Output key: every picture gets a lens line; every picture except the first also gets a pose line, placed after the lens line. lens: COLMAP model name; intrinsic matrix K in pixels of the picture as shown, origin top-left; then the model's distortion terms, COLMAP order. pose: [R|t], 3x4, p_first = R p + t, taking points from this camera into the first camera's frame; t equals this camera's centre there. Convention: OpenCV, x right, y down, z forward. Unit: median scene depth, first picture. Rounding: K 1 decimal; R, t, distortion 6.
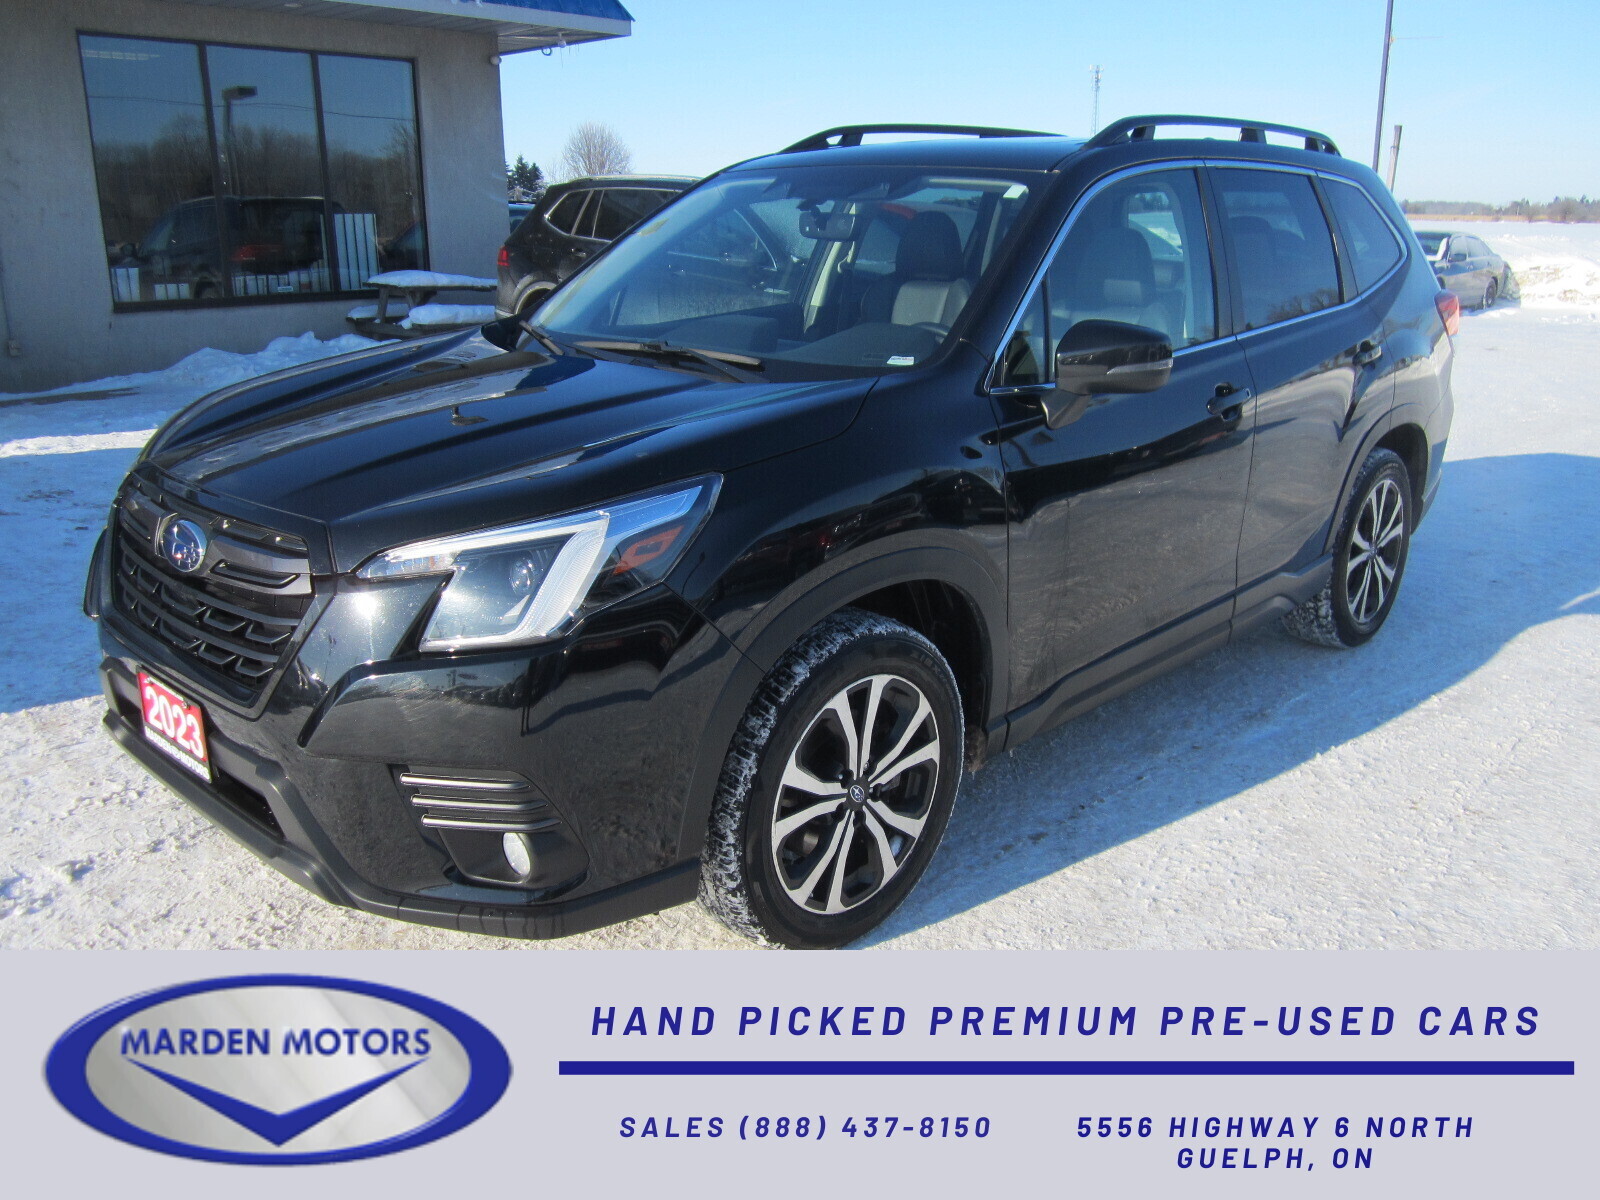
lens RADIAL K [[1392.0, 0, 800.0], [0, 1392.0, 600.0], [0, 0, 1]] dist [-0.009113, -0.007223]
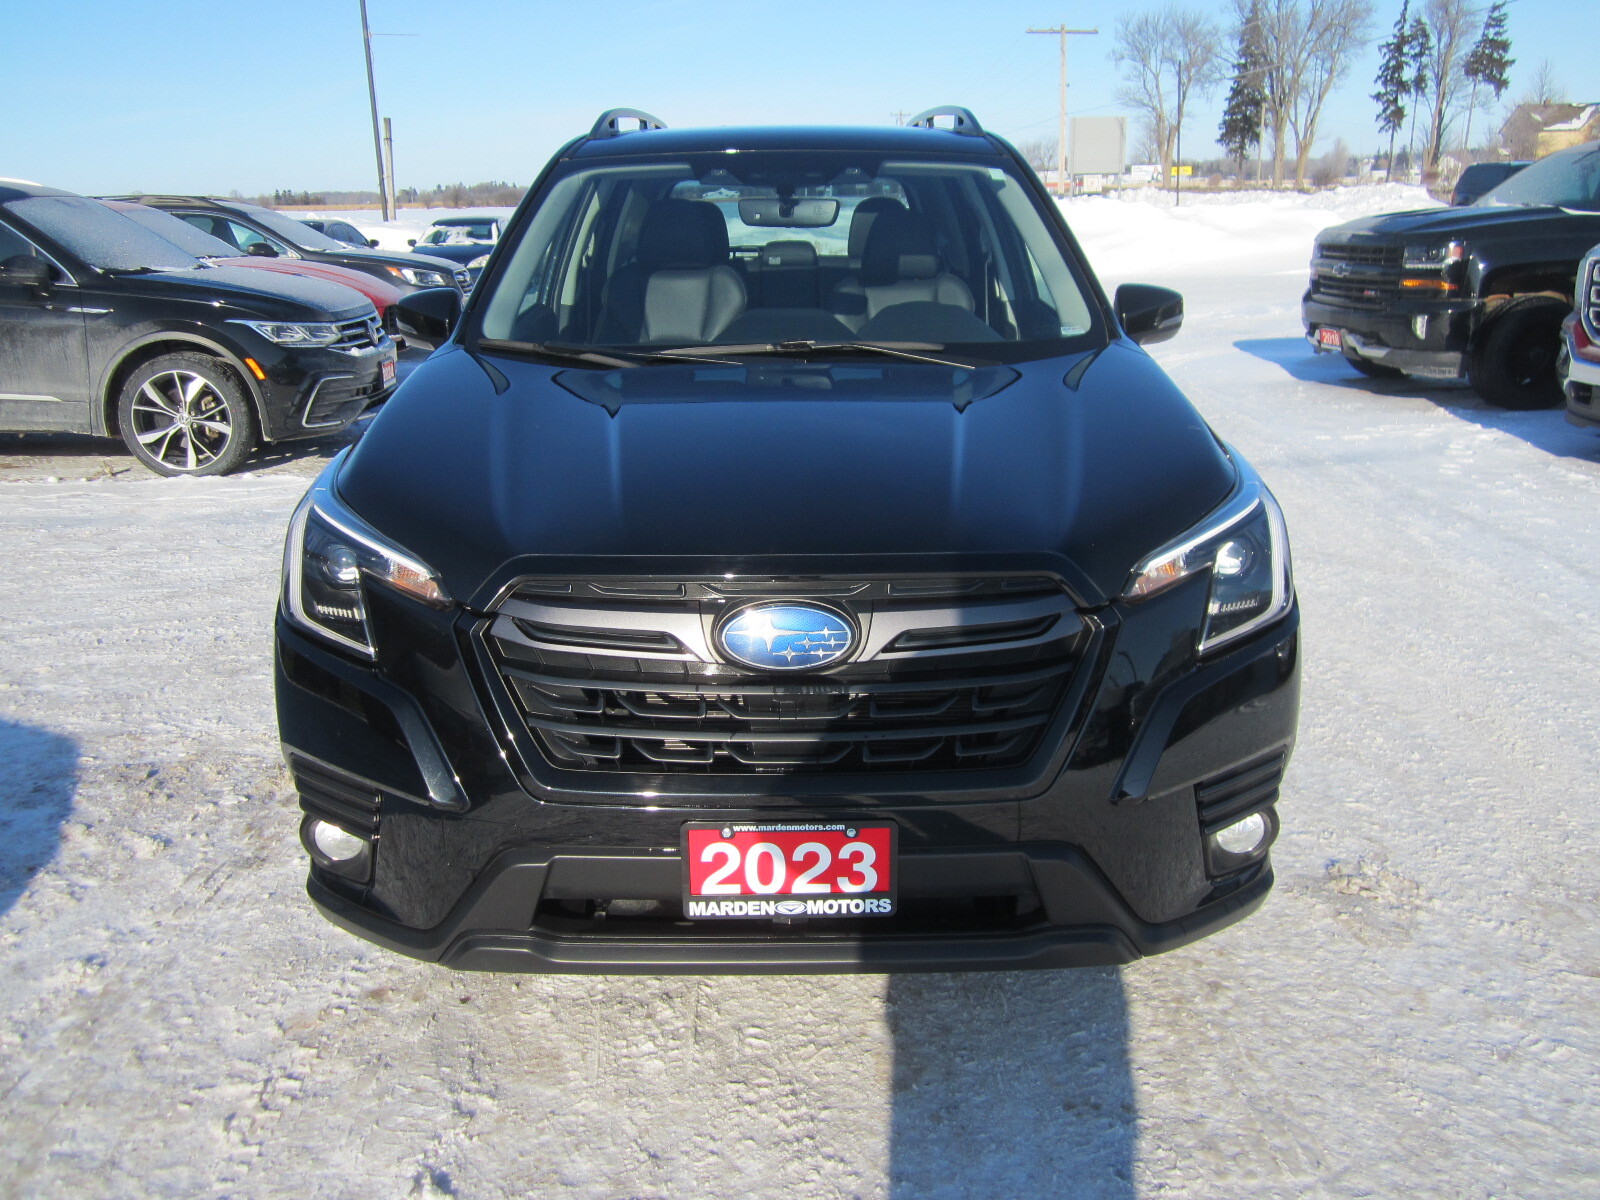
lens RADIAL K [[1392.0, 0, 800.0], [0, 1392.0, 600.0], [0, 0, 1]] dist [-0.009113, -0.007223]
pose [[0.640452, -0.226249, 0.733916, -0.551770], [0.223665, 0.969146, 0.103584, -0.075259], [-0.734708, 0.097811, 0.671296, 0.262250]]
